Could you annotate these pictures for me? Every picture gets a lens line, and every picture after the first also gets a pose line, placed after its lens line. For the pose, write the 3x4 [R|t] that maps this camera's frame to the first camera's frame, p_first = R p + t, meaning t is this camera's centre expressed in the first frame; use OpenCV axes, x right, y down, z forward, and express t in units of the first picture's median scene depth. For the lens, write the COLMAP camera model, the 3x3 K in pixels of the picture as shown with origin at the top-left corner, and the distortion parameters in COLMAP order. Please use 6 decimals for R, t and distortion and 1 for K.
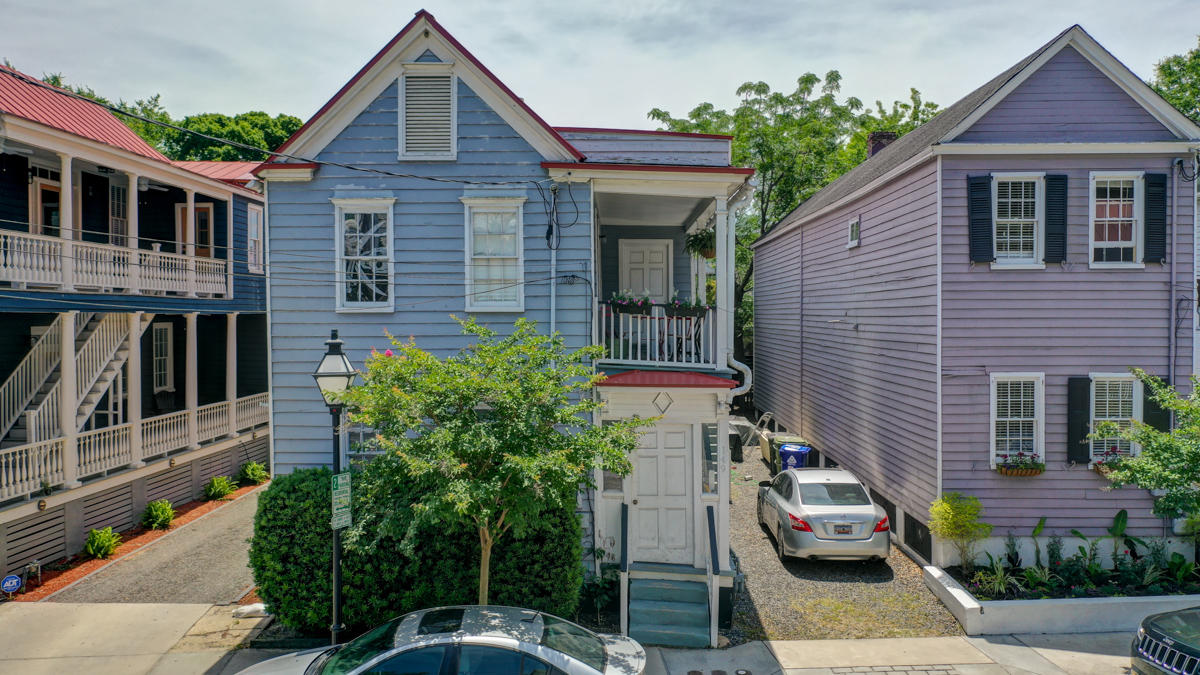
lens RADIAL K [[942.9, 0, 596.1], [0, 942.9, 335.4], [0, 0, 1]] dist [-0.010502, 0.003200]
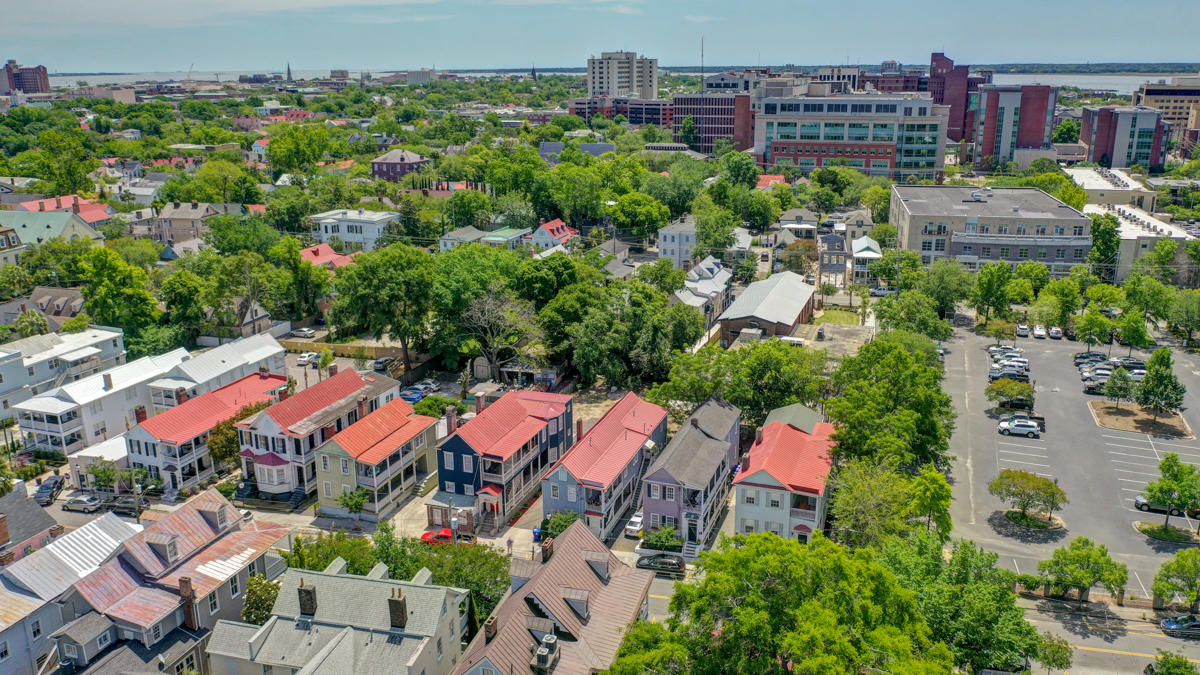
lens RADIAL K [[942.9, 0, 596.1], [0, 942.9, 335.4], [0, 0, 1]] dist [-0.010502, 0.003200]
pose [[0.947651, 0.080329, -0.309037, 2.143510], [0.001496, 0.966711, 0.255868, -3.028270], [0.319303, -0.242936, 0.915984, -5.110007]]
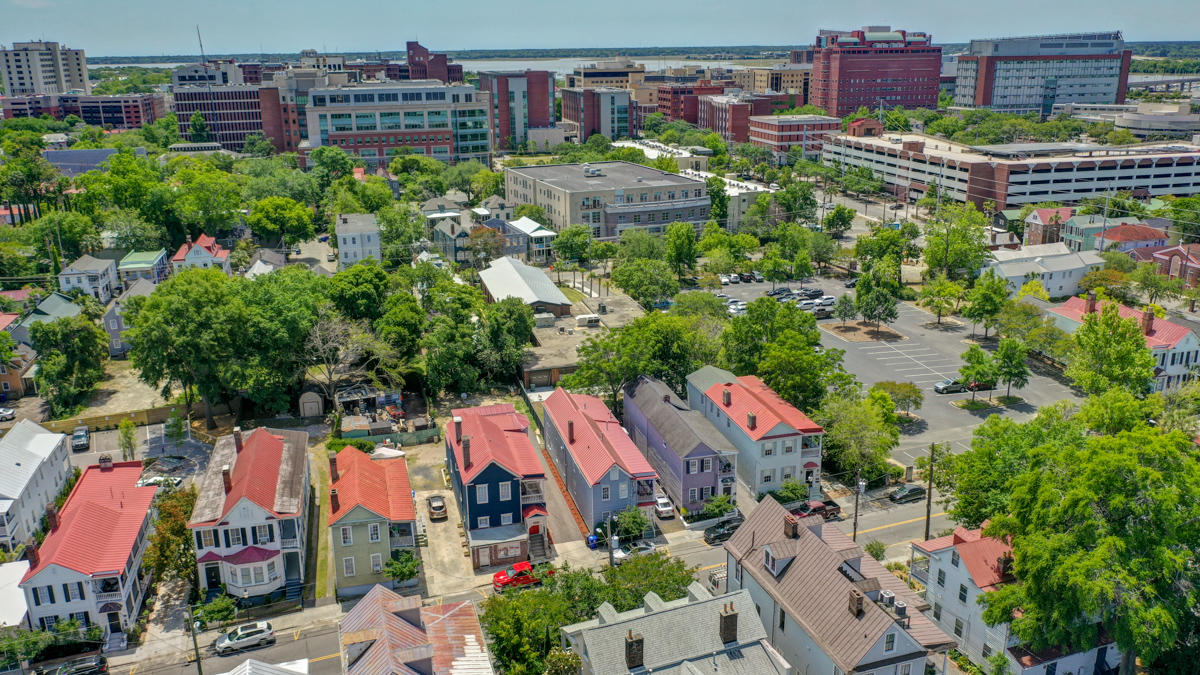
lens RADIAL K [[942.9, 0, 596.1], [0, 942.9, 335.4], [0, 0, 1]] dist [-0.010502, 0.003200]
pose [[0.959796, -0.095310, 0.264022, -2.039549], [0.020271, 0.961669, 0.273464, -3.112305], [-0.279966, -0.257118, 0.924938, -5.130789]]
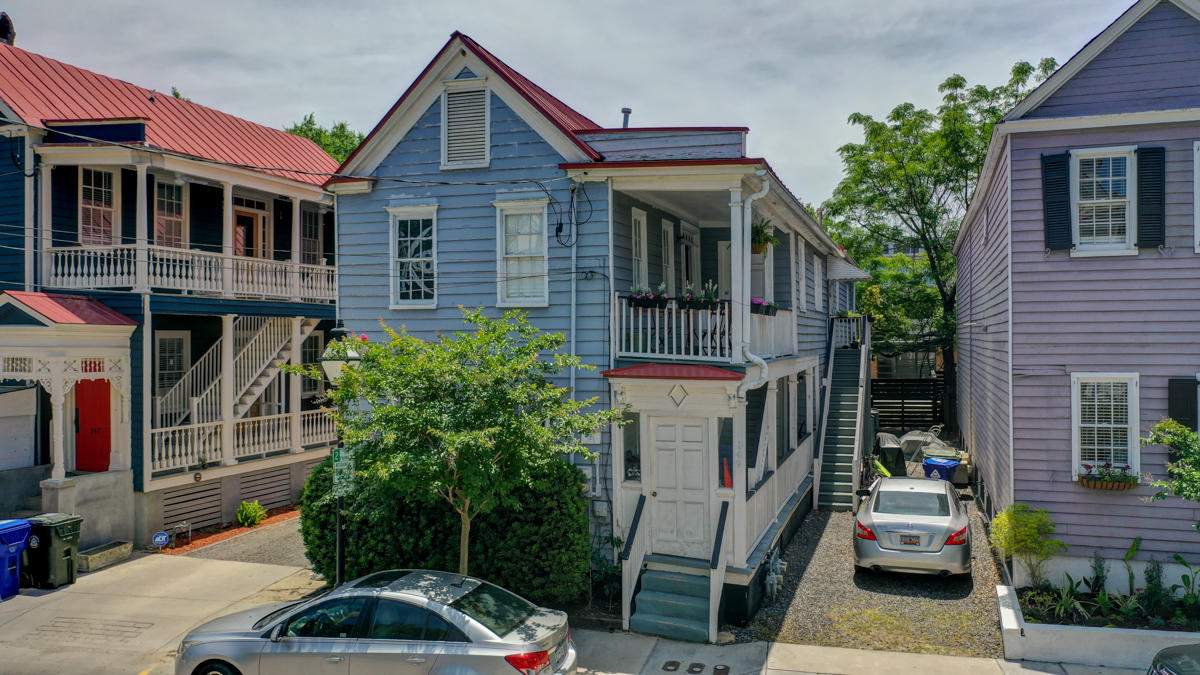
lens RADIAL K [[942.9, 0, 596.1], [0, 942.9, 335.4], [0, 0, 1]] dist [-0.010502, 0.003200]
pose [[0.954167, -0.002053, -0.299268, 0.286193], [-0.004905, 0.999735, -0.022498, 0.029856], [0.299235, 0.022935, 0.953904, 0.013111]]
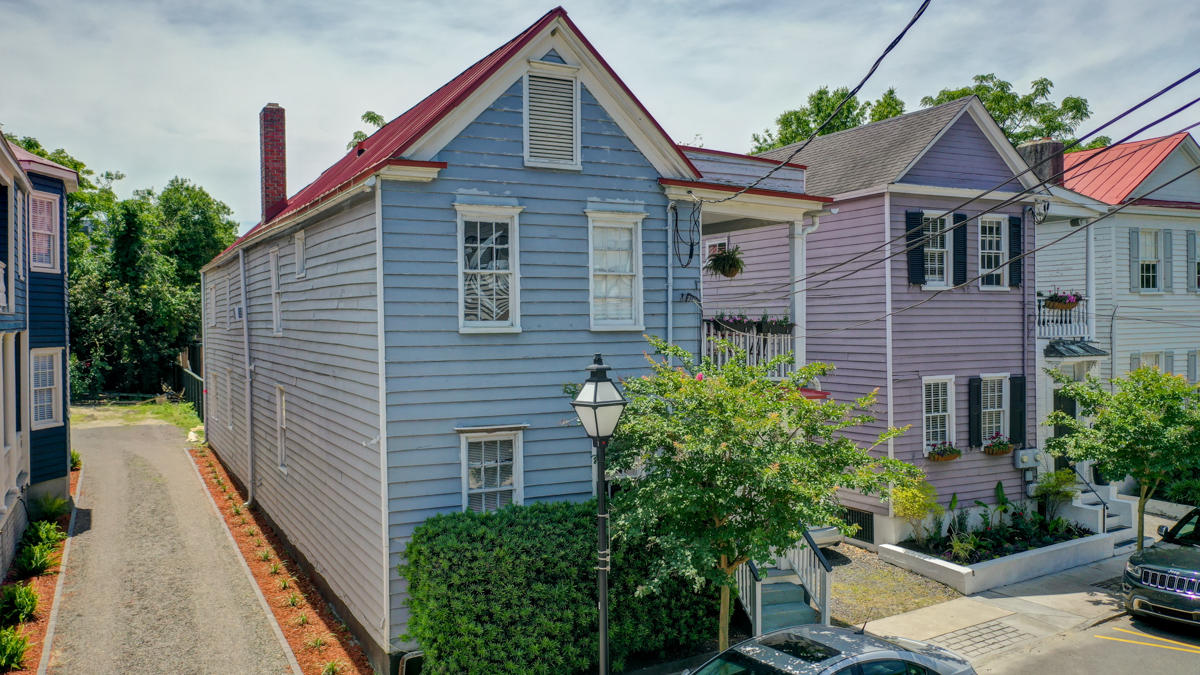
lens RADIAL K [[942.9, 0, 596.1], [0, 942.9, 335.4], [0, 0, 1]] dist [-0.010502, 0.003200]
pose [[0.877266, -0.012608, 0.479839, -0.581255], [0.016383, 0.999859, -0.003681, -0.016881], [-0.479724, 0.011090, 0.877349, 0.165392]]
